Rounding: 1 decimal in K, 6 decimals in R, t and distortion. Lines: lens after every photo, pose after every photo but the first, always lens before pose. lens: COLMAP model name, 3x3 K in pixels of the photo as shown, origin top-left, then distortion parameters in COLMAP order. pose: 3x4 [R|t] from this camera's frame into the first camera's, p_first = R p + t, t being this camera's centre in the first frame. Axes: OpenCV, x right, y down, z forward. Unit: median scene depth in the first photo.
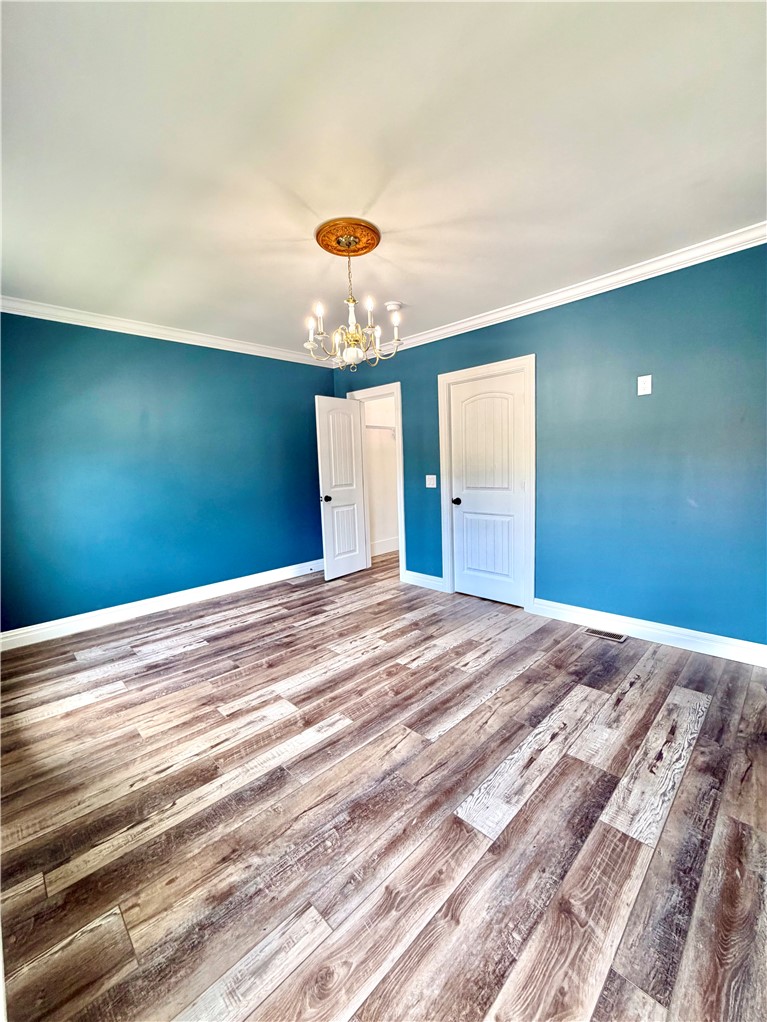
lens RADIAL K [[414.6, 0, 384.3], [0, 414.6, 508.4], [0, 0, 1]] dist [0.000052, -0.000104]
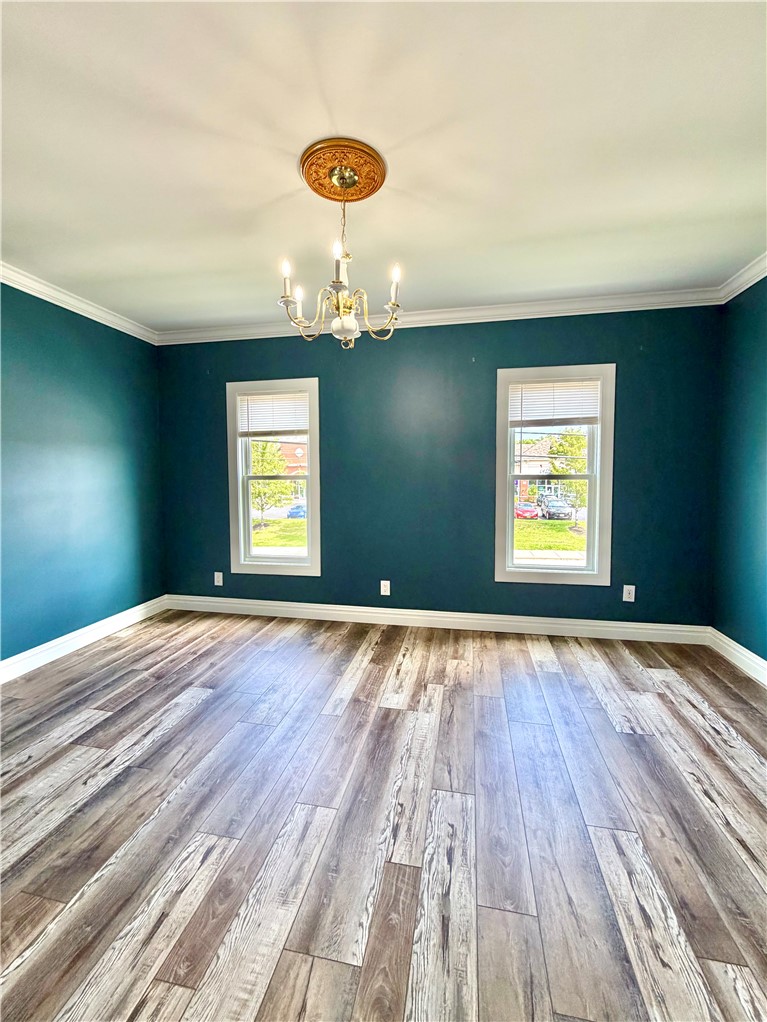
lens RADIAL K [[414.6, 0, 384.3], [0, 414.6, 508.4], [0, 0, 1]] dist [0.000052, -0.000104]
pose [[-0.827571, 0.085837, -0.554760, 0.317940], [-0.025384, 0.981507, 0.189734, -0.200791], [0.560787, 0.171100, -0.810088, 1.777695]]
